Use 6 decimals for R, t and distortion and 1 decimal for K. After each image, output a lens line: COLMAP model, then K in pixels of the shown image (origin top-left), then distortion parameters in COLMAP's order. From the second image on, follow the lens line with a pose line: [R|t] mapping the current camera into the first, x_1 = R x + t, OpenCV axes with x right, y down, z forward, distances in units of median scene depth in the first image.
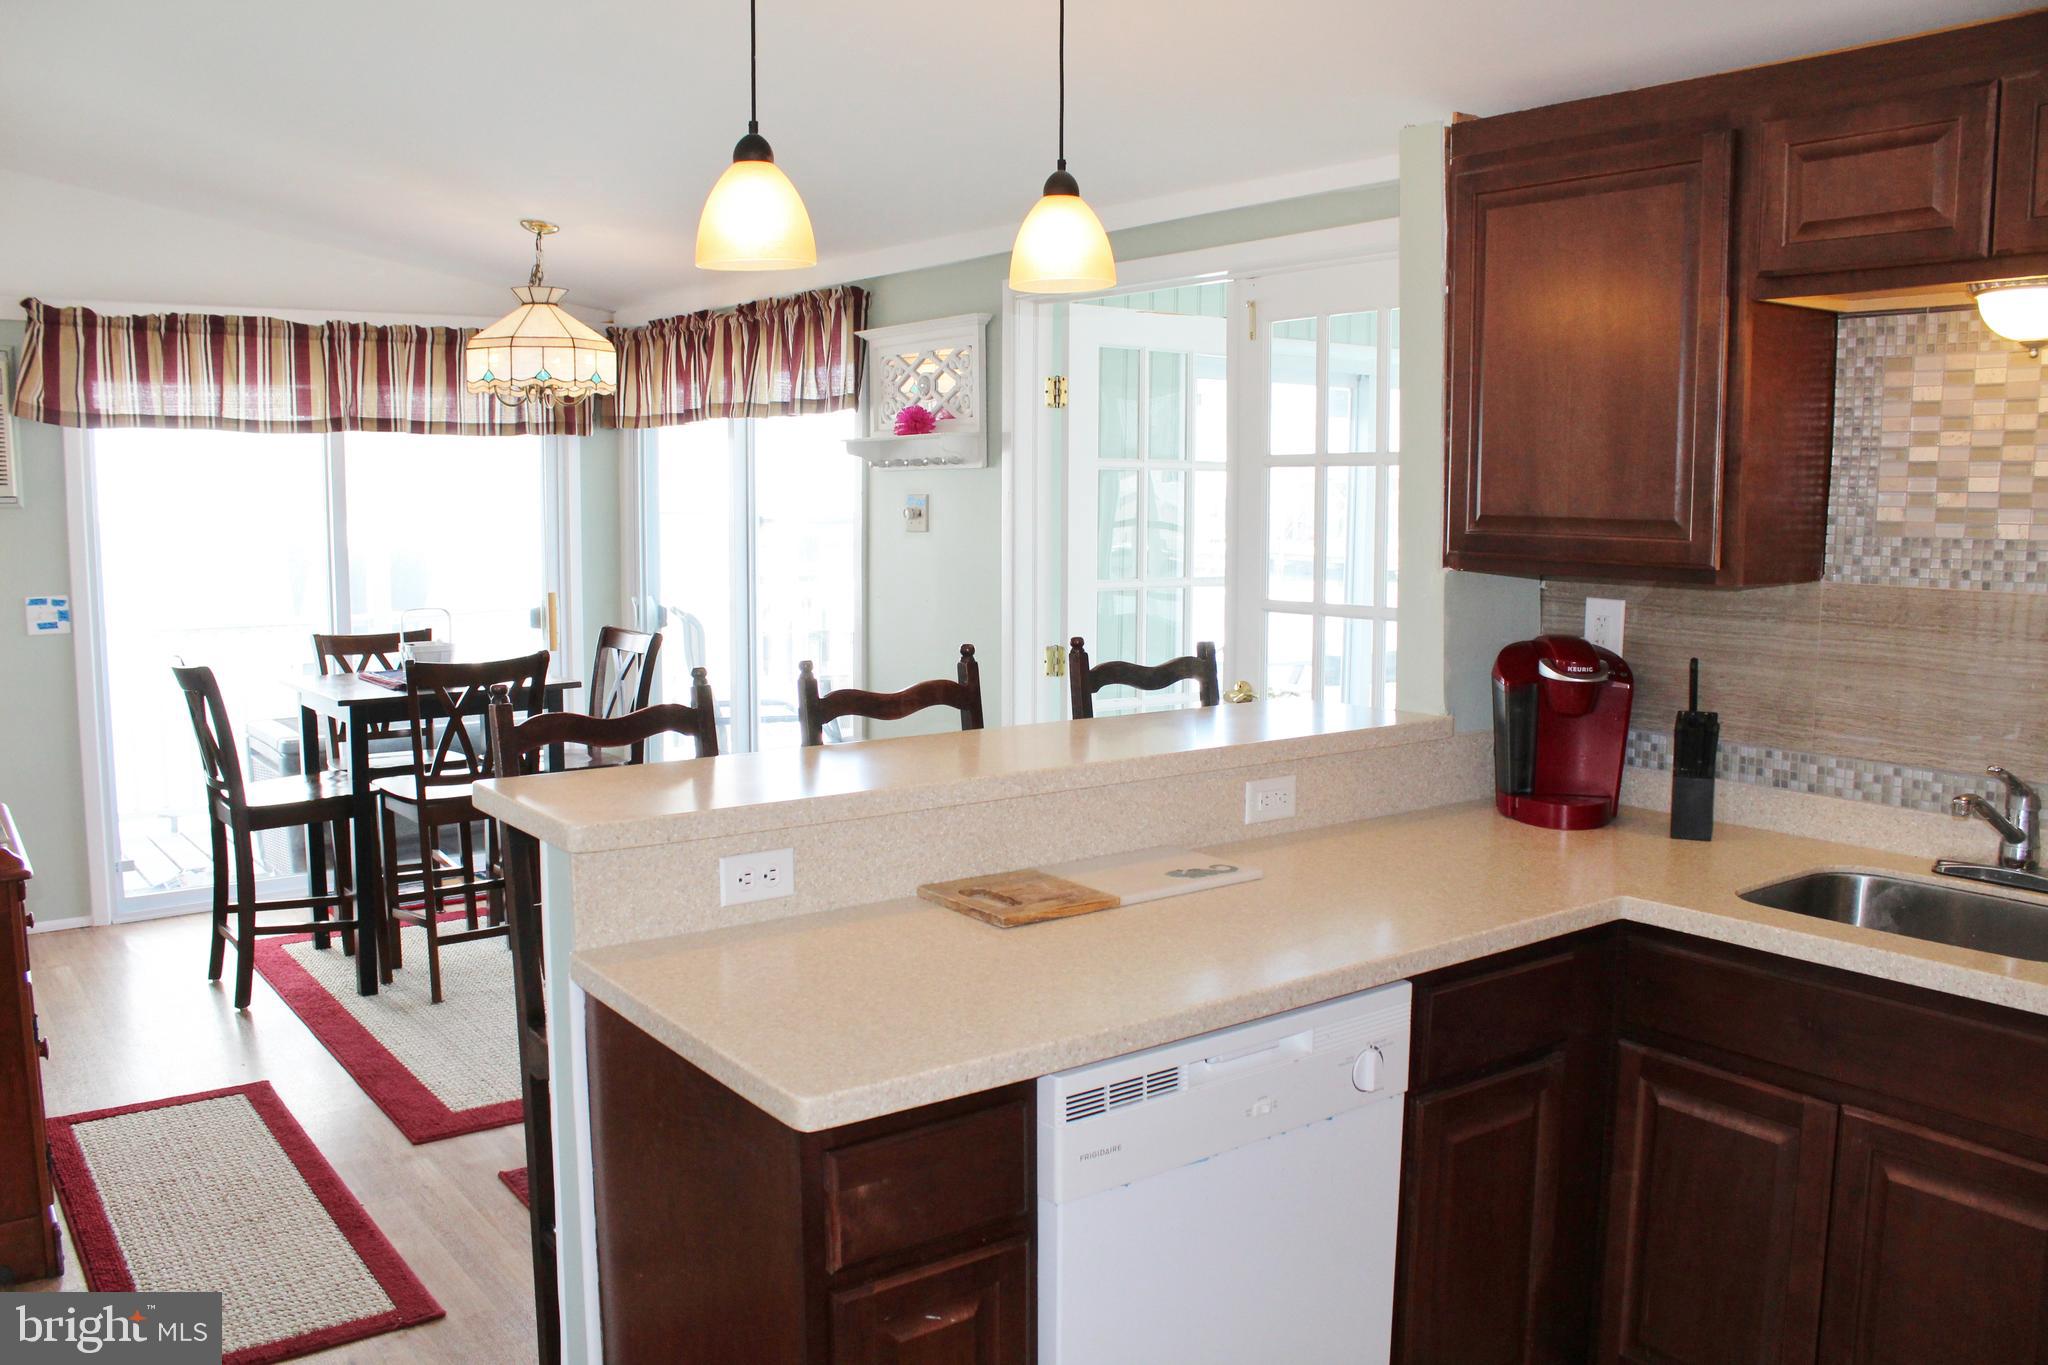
lens RADIAL K [[1677.0, 0, 1028.1], [0, 1677.0, 684.2], [0, 0, 1]] dist [-0.152014, 0.100940]
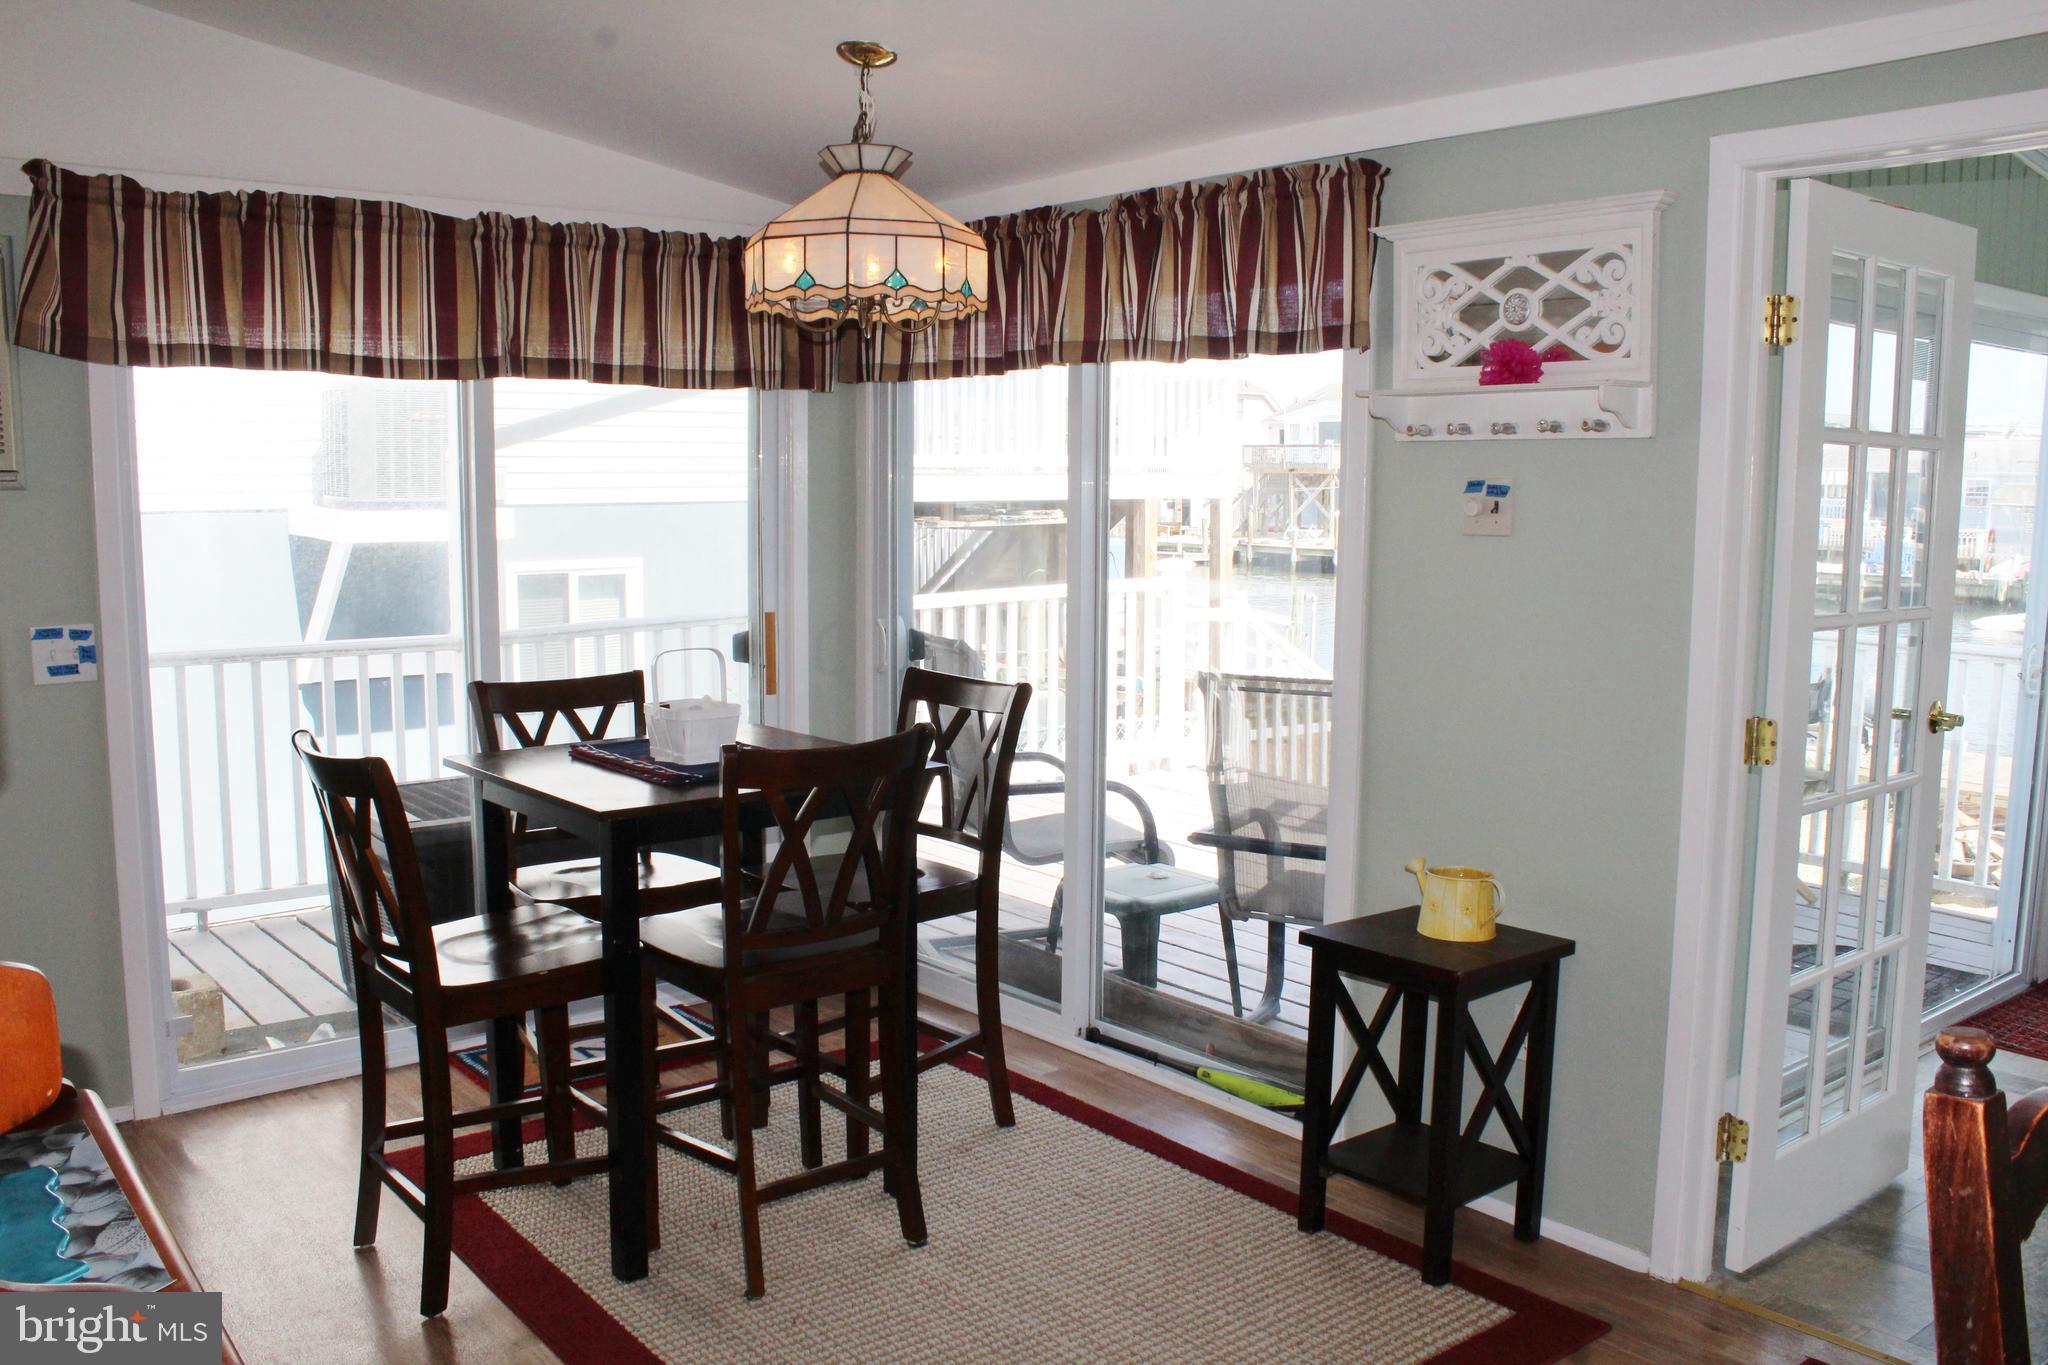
lens RADIAL K [[1677.0, 0, 1022.2], [0, 1677.0, 691.0], [0, 0, 1]] dist [-0.152014, 0.100940]
pose [[0.999218, -0.000900, 0.039528, -0.247074], [0.000457, 0.999937, 0.011217, -0.034945], [-0.039535, -0.011190, 0.999156, 0.331599]]
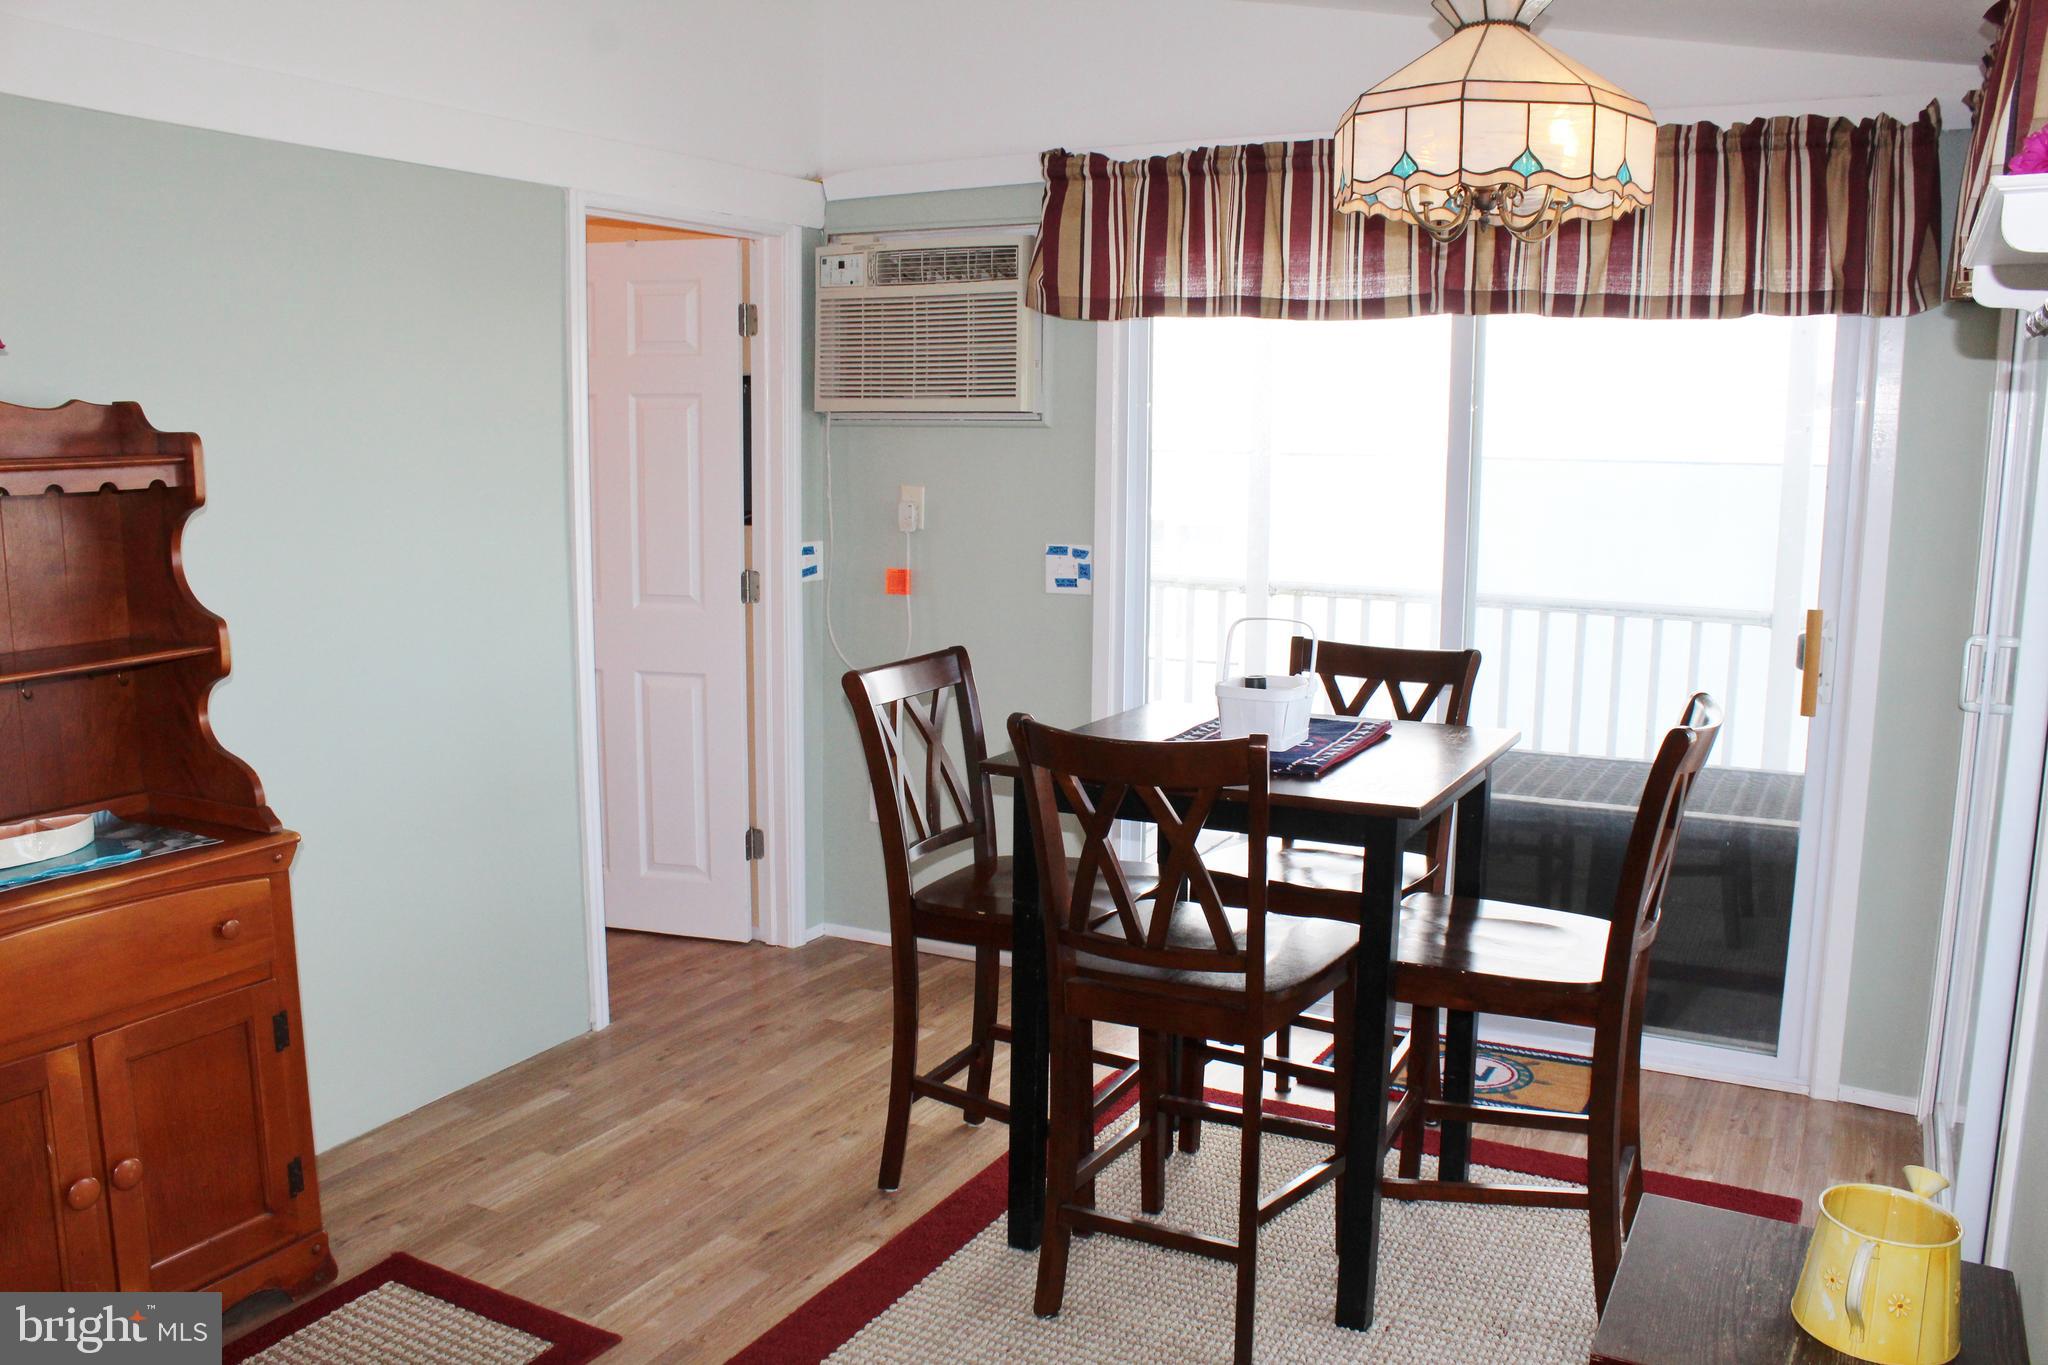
lens RADIAL K [[1677.0, 0, 1033.4], [0, 1677.0, 695.2], [0, 0, 1]] dist [-0.152014, 0.100940]
pose [[0.421115, 0.147033, -0.895010, 0.102031], [-0.109731, 0.987784, 0.110644, -0.069669], [0.900345, 0.051617, 0.432105, 0.642755]]
